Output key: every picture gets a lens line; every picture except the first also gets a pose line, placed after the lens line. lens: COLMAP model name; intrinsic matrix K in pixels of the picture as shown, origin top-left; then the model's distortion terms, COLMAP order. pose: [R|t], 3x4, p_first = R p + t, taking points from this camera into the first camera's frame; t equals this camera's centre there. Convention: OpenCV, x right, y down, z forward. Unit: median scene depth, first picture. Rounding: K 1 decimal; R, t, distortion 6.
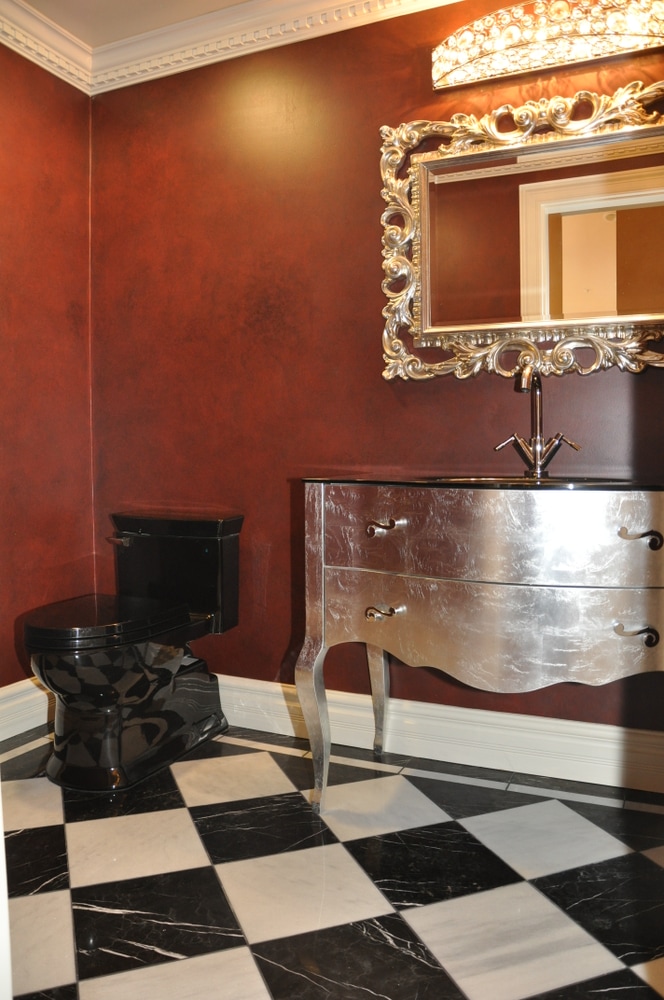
lens RADIAL K [[803.8, 0, 322.1], [0, 803.8, 502.4], [0, 0, 1]] dist [-0.141888, 0.122675]
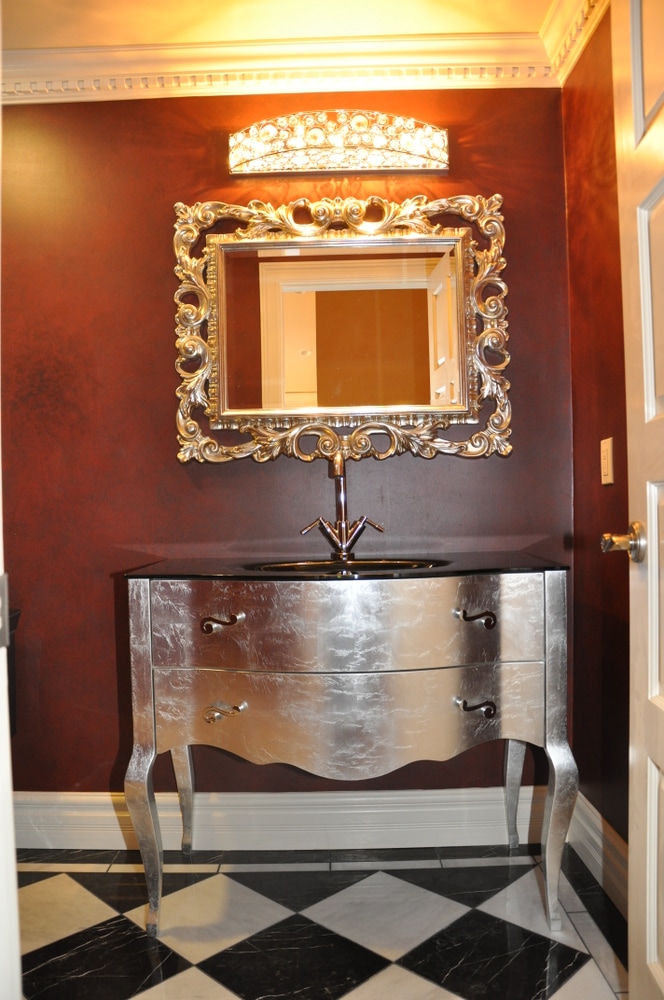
lens RADIAL K [[803.8, 0, 327.6], [0, 803.8, 504.6], [0, 0, 1]] dist [-0.141888, 0.122675]
pose [[0.909090, -0.017057, 0.416250, -0.183486], [0.043519, 0.997583, -0.054167, -0.047612], [-0.414320, 0.067357, 0.907635, 0.061953]]
